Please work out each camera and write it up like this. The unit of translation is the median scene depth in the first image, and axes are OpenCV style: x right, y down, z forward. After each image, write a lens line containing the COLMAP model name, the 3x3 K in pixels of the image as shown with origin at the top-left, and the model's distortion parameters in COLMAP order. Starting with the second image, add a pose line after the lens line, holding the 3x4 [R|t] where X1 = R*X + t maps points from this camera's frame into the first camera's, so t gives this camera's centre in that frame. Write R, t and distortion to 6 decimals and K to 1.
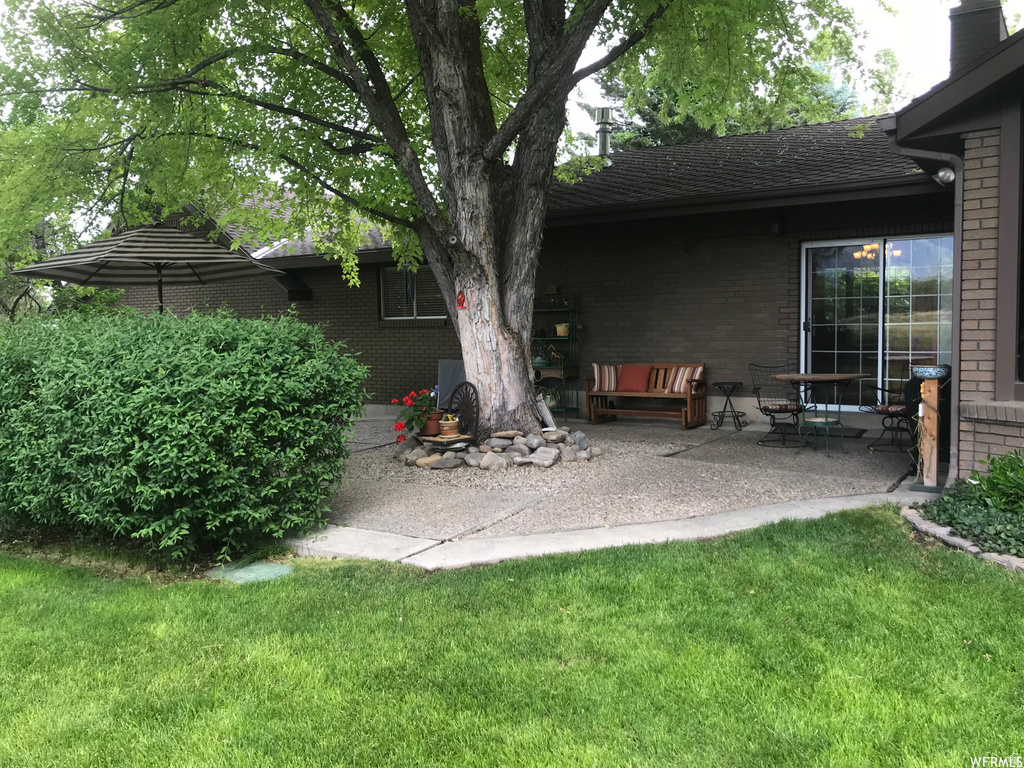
lens RADIAL K [[830.2, 0, 512.7], [0, 830.2, 388.0], [0, 0, 1]] dist [0.020371, -0.033806]
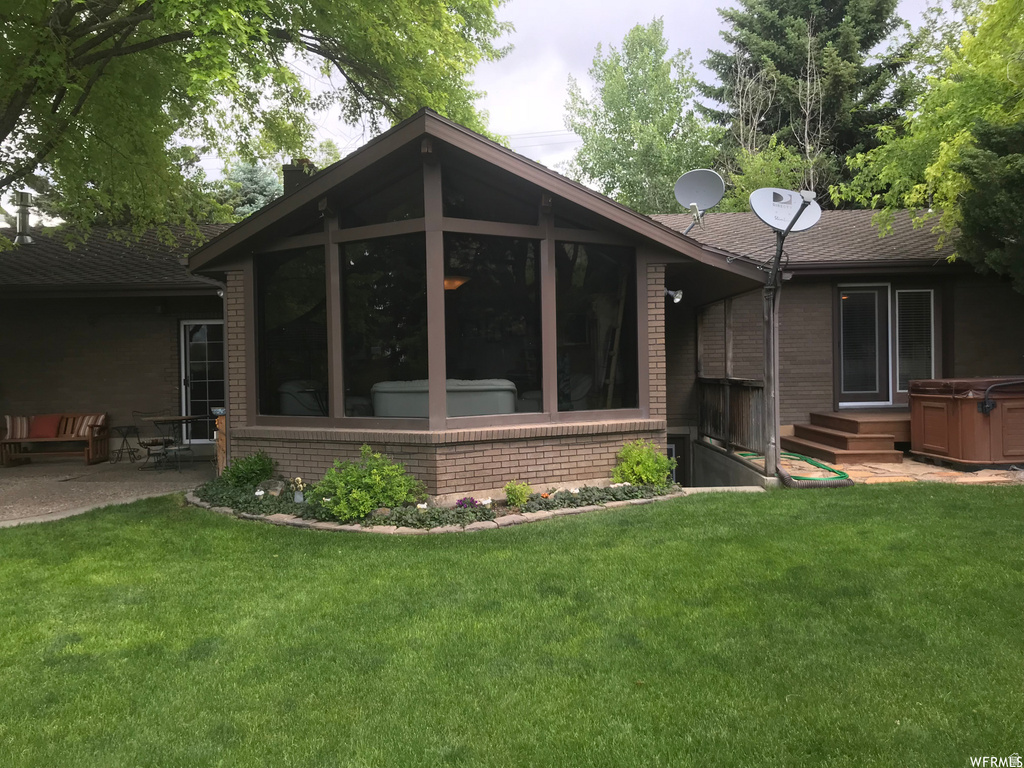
lens RADIAL K [[830.2, 0, 511.9], [0, 830.2, 388.2], [0, 0, 1]] dist [0.020371, -0.033806]
pose [[0.834457, -0.019975, 0.550711, 0.049582], [0.052604, 0.997667, -0.043520, 0.022500], [-0.548557, 0.065285, 0.833561, -0.419103]]
